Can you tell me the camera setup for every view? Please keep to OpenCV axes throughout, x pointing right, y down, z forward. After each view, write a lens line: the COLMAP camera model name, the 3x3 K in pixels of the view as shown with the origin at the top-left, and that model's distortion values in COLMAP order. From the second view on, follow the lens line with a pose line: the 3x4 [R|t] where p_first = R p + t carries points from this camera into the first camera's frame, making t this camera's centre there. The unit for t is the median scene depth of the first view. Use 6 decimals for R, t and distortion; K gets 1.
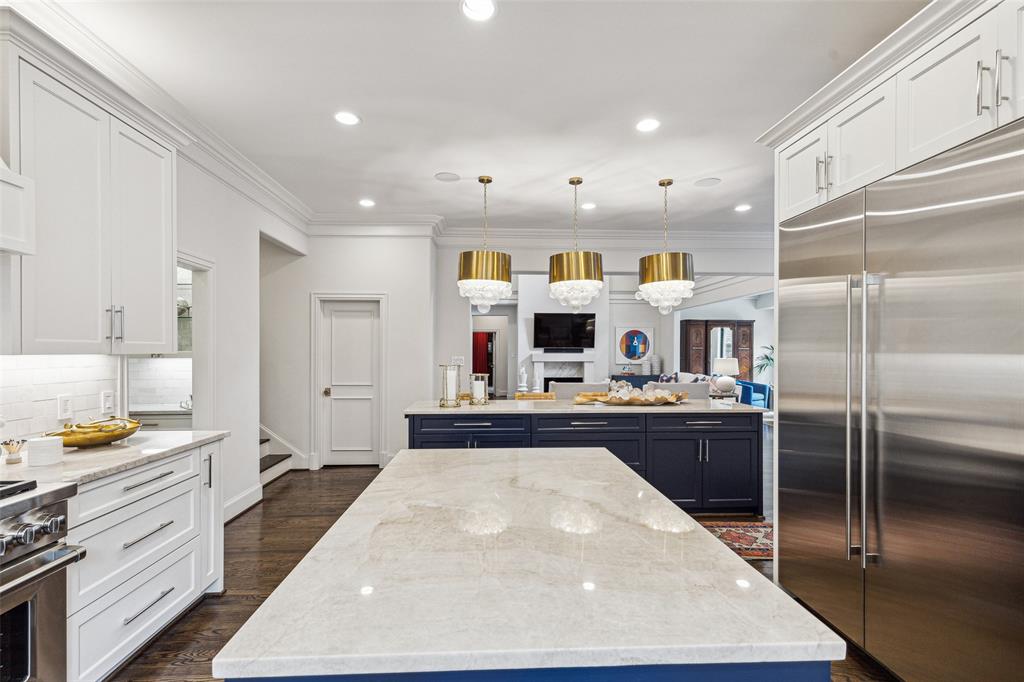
lens RADIAL K [[466.5, 0, 515.6], [0, 466.5, 349.3], [0, 0, 1]] dist [0.004230, 0.000213]
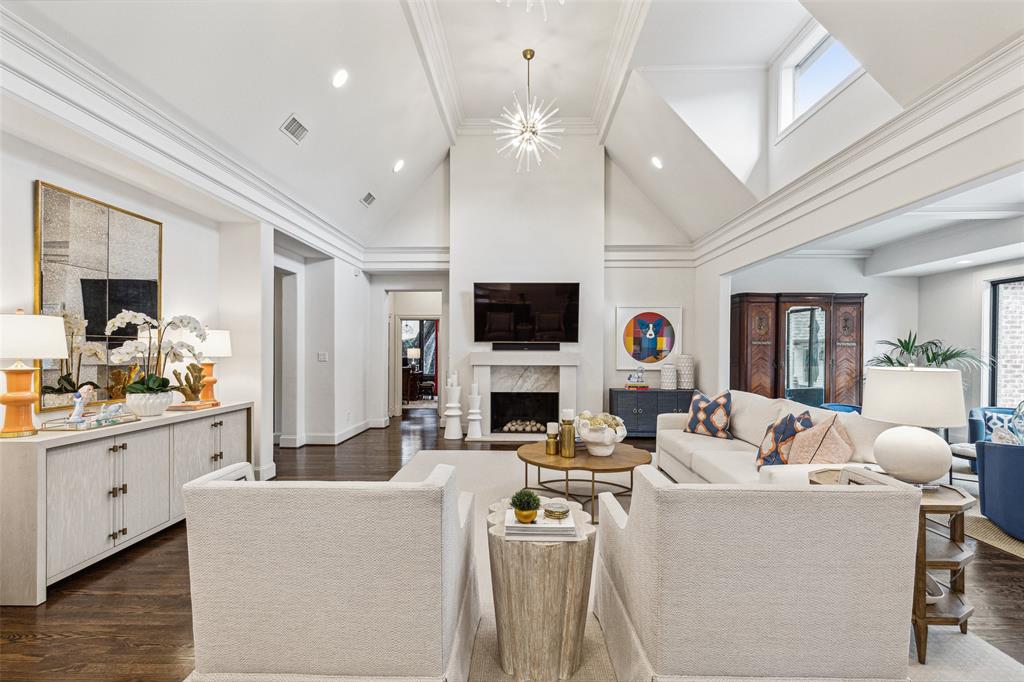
lens RADIAL K [[466.5, 0, 506.1], [0, 466.5, 341.5], [0, 0, 1]] dist [0.004230, 0.000213]
pose [[0.996383, 0.001404, -0.084966, 0.128187], [-0.002210, 0.999953, -0.009391, 0.001642], [0.084949, 0.009545, 0.996340, 0.405561]]
